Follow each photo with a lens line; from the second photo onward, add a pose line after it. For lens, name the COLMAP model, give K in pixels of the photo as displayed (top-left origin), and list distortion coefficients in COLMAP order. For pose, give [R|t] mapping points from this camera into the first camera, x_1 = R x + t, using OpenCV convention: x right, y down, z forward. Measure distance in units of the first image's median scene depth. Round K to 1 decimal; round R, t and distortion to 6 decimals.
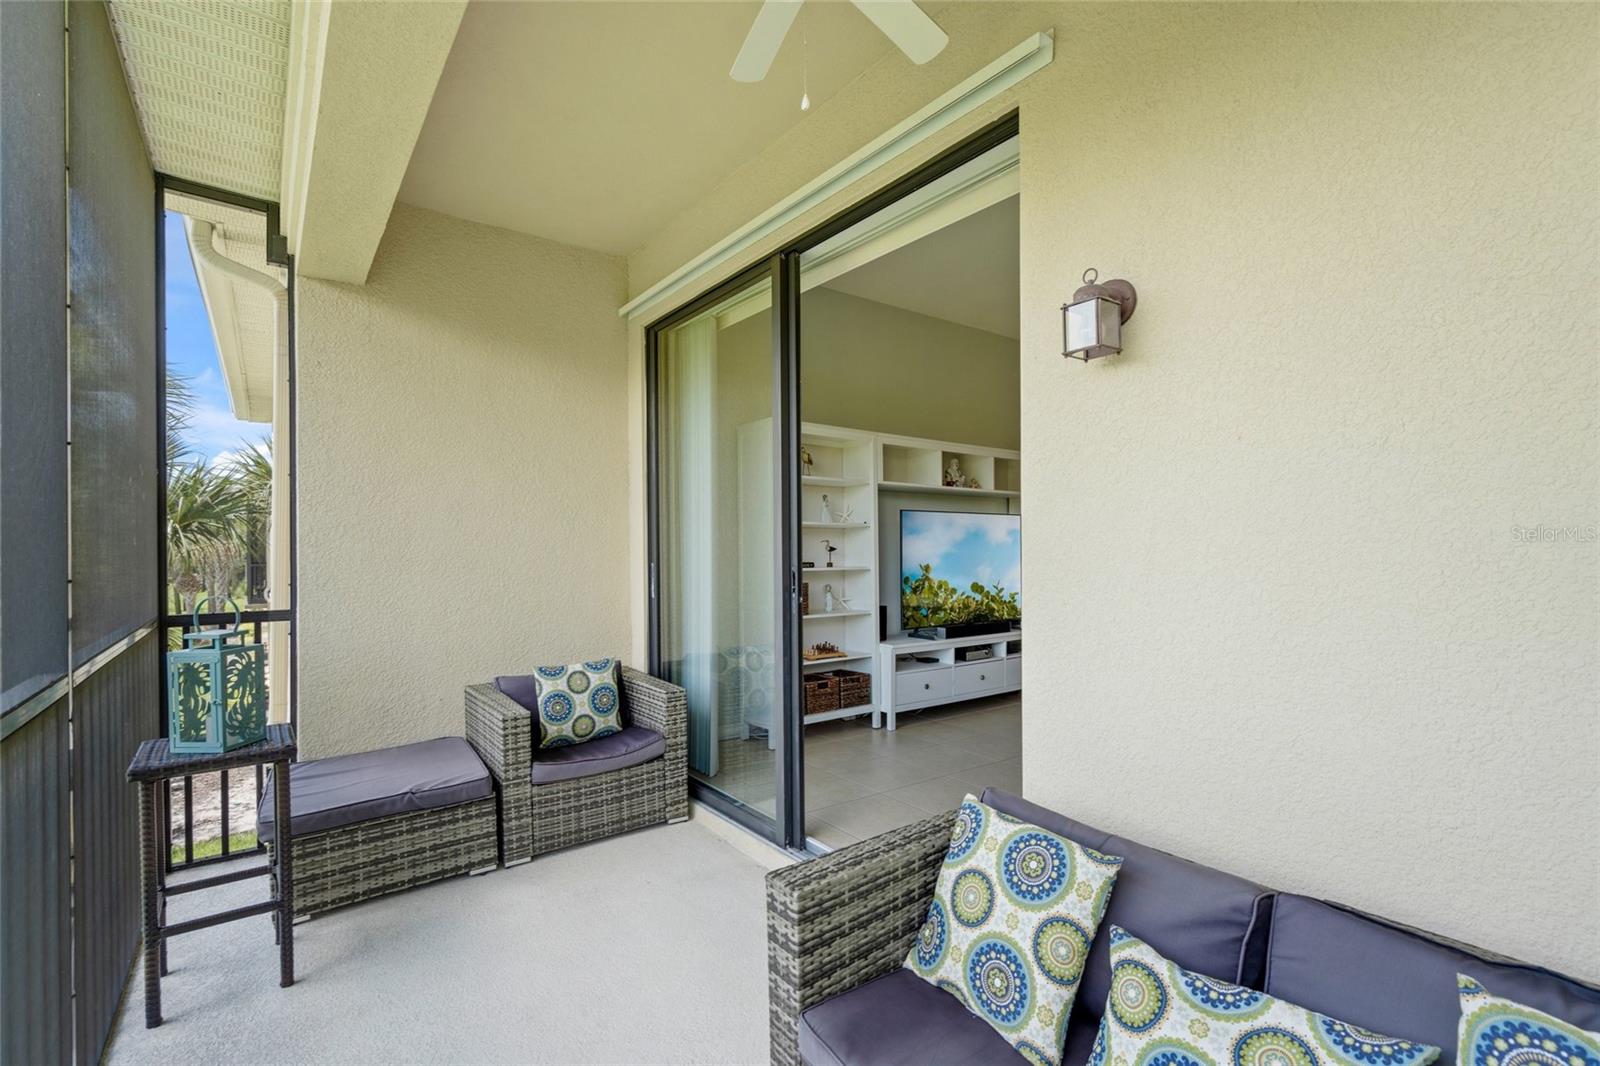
lens RADIAL K [[718.1, 0, 797.7], [0, 718.1, 543.5], [0, 0, 1]] dist [-0.000101, -0.000108]
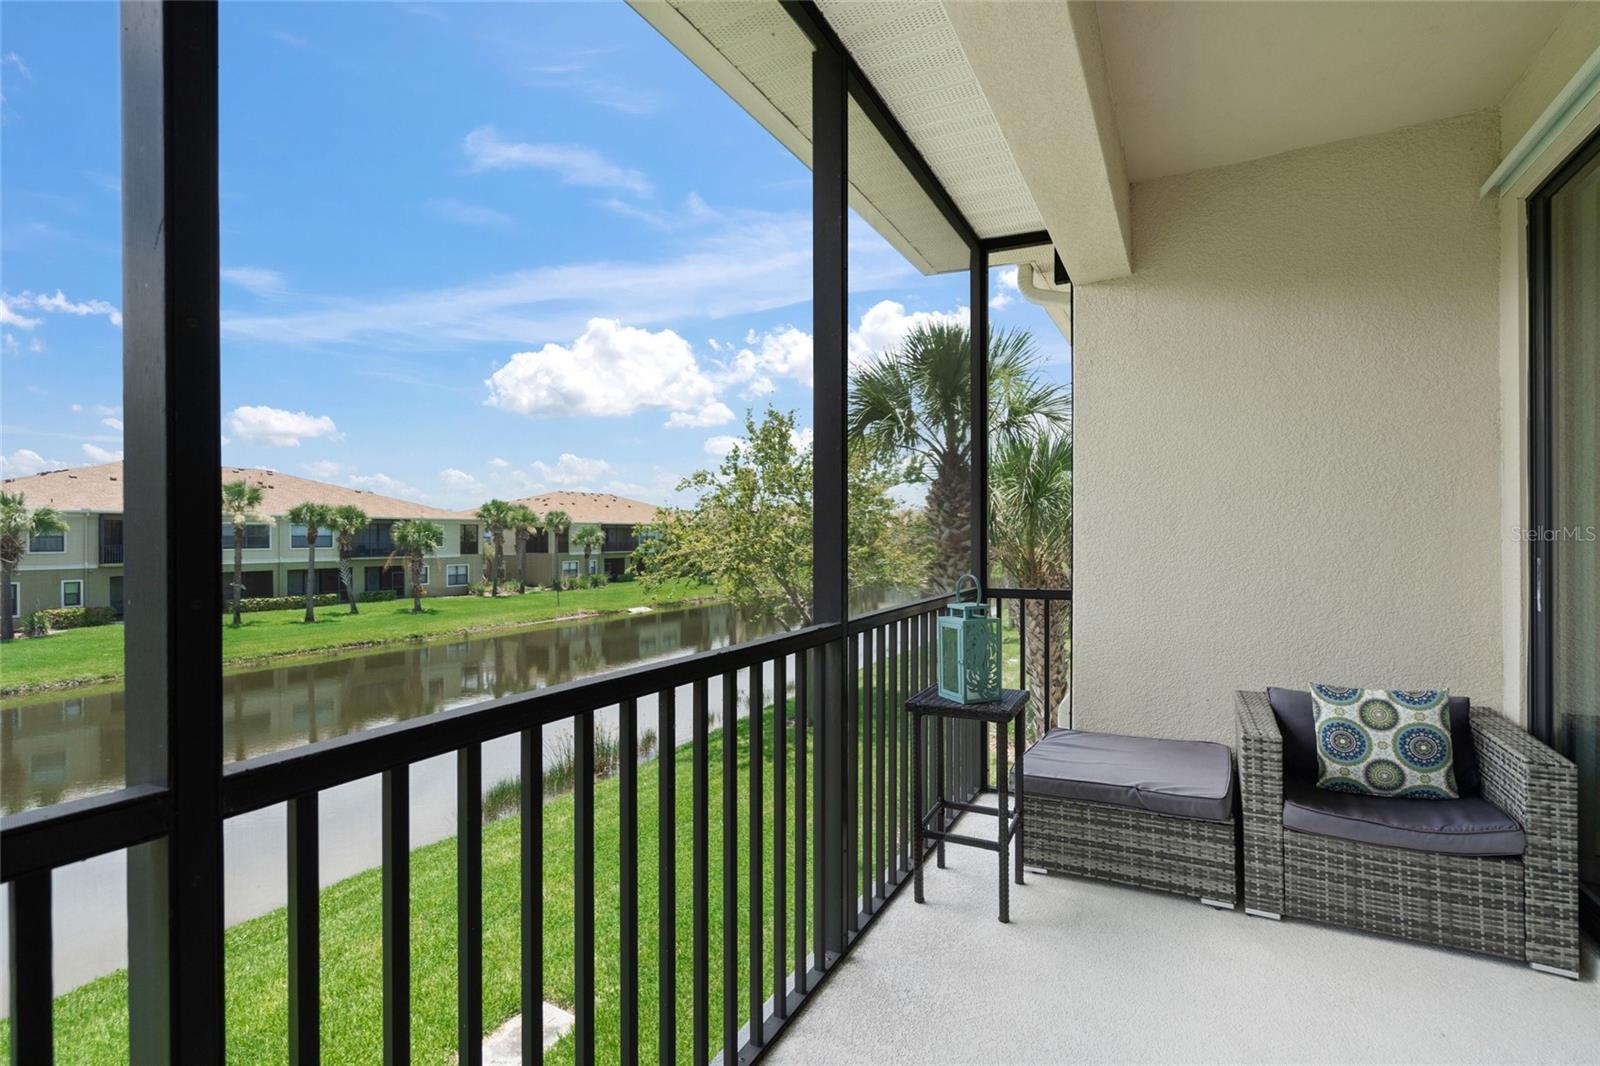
lens RADIAL K [[724.4, 0, 823.1], [0, 724.4, 532.2], [0, 0, 1]] dist [-0.001459, -0.000532]
pose [[0.438211, -0.001598, -0.898871, 0.137299], [0.006679, 0.999977, 0.001479, -0.001839], [0.898847, -0.006652, 0.438212, 0.176000]]
